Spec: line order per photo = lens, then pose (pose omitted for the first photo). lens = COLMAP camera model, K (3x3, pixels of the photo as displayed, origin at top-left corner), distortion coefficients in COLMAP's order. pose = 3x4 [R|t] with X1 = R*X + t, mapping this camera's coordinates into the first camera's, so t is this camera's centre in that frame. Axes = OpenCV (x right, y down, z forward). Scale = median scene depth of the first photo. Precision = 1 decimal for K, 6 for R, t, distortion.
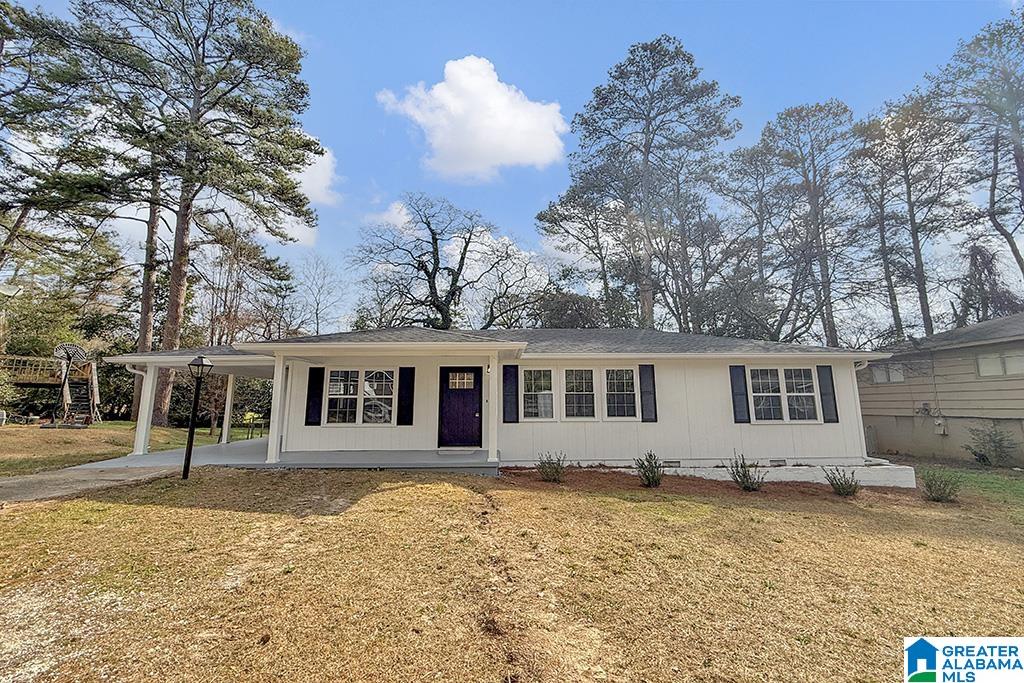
lens RADIAL K [[447.6, 0, 512.0], [0, 447.6, 341.5], [0, 0, 1]] dist [-0.000799, -0.000319]
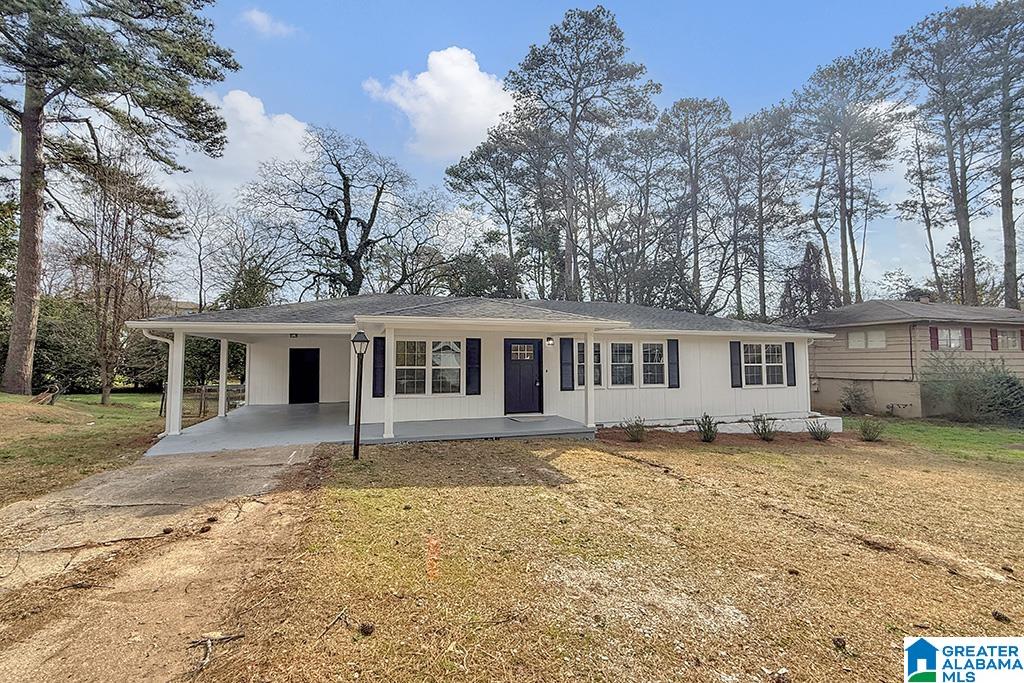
lens RADIAL K [[448.5, 0, 507.8], [0, 448.5, 349.8], [0, 0, 1]] dist [-0.000629, 0.000160]
pose [[0.956332, 0.008660, 0.292155, -0.198809], [-0.041583, 0.993424, 0.106672, -0.012364], [-0.289310, -0.114162, 0.950403, 0.004400]]
